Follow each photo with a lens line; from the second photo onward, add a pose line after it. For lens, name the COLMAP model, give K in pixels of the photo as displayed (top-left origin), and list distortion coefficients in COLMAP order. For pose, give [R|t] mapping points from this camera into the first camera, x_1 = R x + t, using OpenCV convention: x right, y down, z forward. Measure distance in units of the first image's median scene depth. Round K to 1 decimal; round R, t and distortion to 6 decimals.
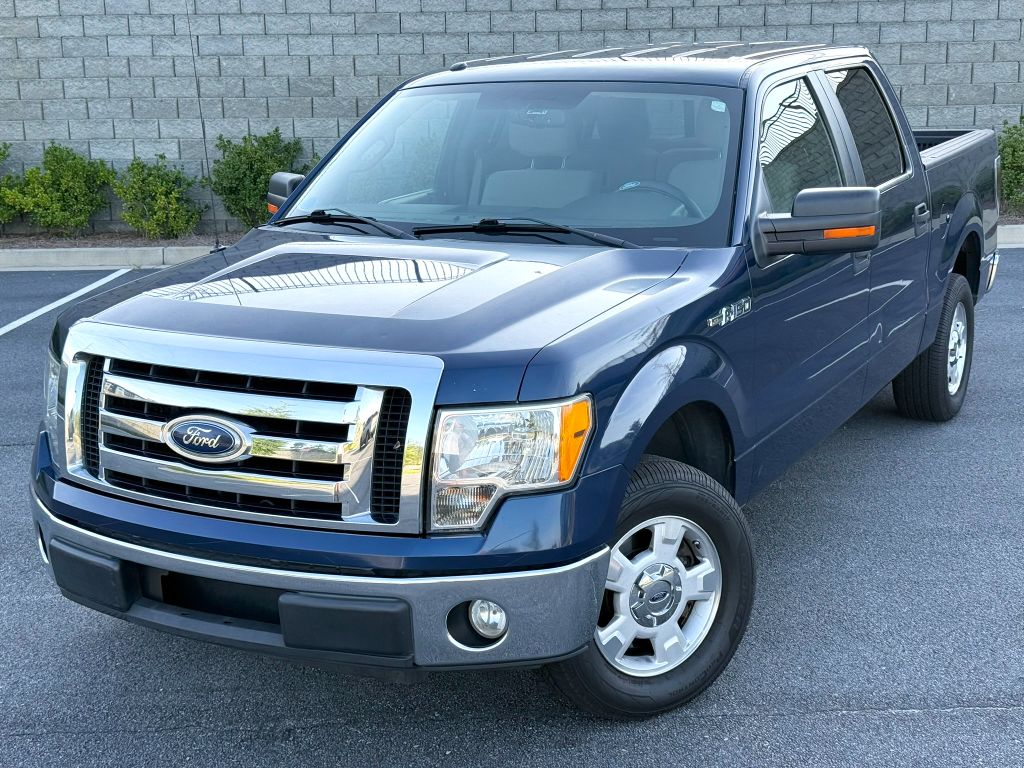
lens RADIAL K [[1461.2, 0, 500.8], [0, 1461.2, 384.8], [0, 0, 1]] dist [0.134955, 0.000000]
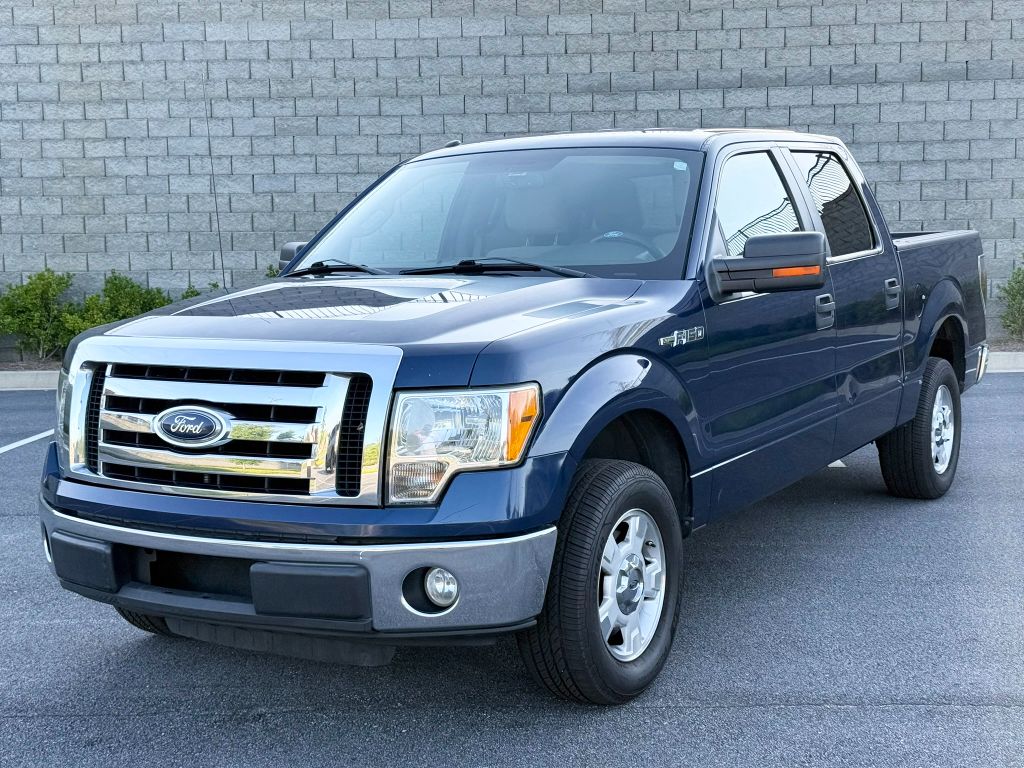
lens RADIAL K [[1461.2, 0, 510.7], [0, 1461.2, 372.9], [0, 0, 1]] dist [0.134955, 0.000000]
pose [[0.999254, 0.004671, -0.038323, 0.074449], [-0.009383, 0.992275, -0.123706, 0.119593], [0.037449, 0.123973, 0.991579, -0.084298]]
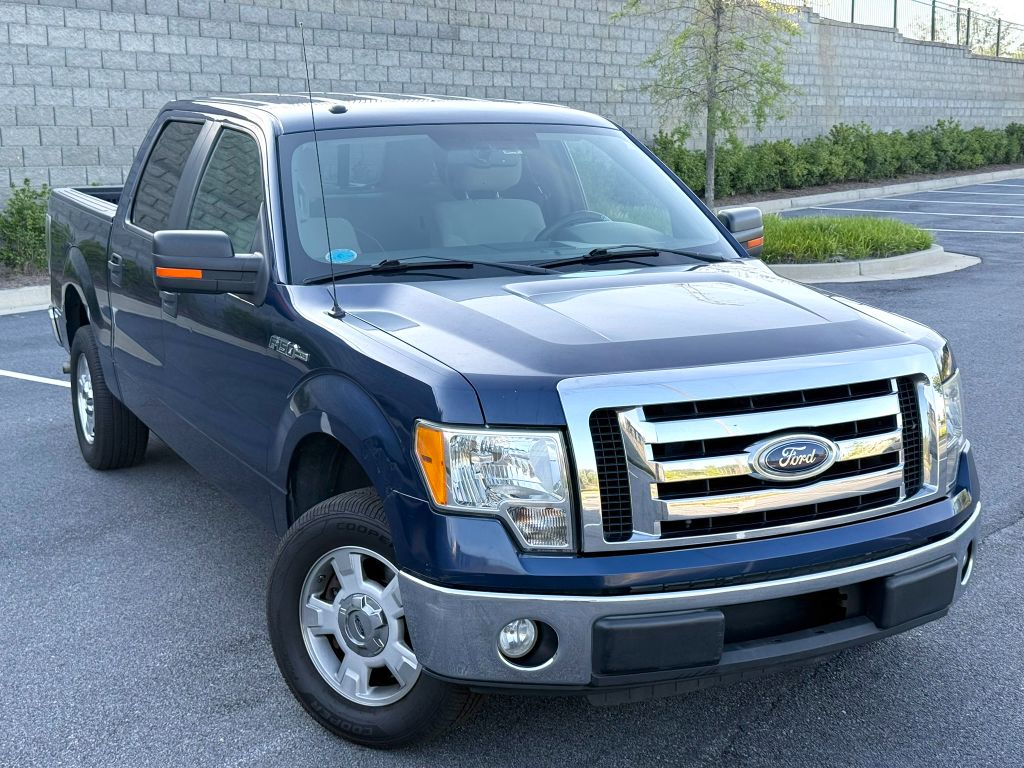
lens RADIAL K [[1461.2, 0, 518.4], [0, 1461.2, 368.0], [0, 0, 1]] dist [0.134955, 0.000000]
pose [[0.559638, -0.121600, 0.819767, -1.034962], [0.170659, 0.984886, 0.029588, -0.079660], [-0.810975, 0.123342, 0.571932, 0.516395]]
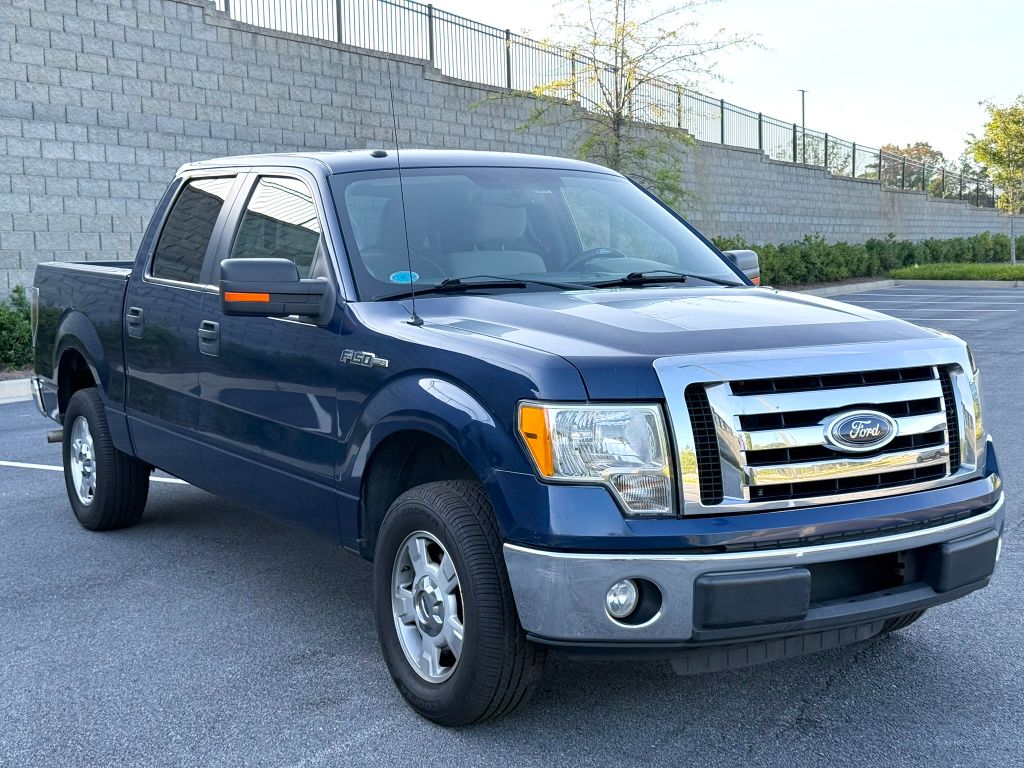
lens RADIAL K [[1461.2, 0, 504.7], [0, 1461.2, 368.7], [0, 0, 1]] dist [0.134955, 0.000000]
pose [[0.485883, -0.058512, 0.872063, -1.192015], [0.193178, 0.980270, -0.041859, -0.013835], [-0.852408, 0.188802, 0.487600, 0.617052]]
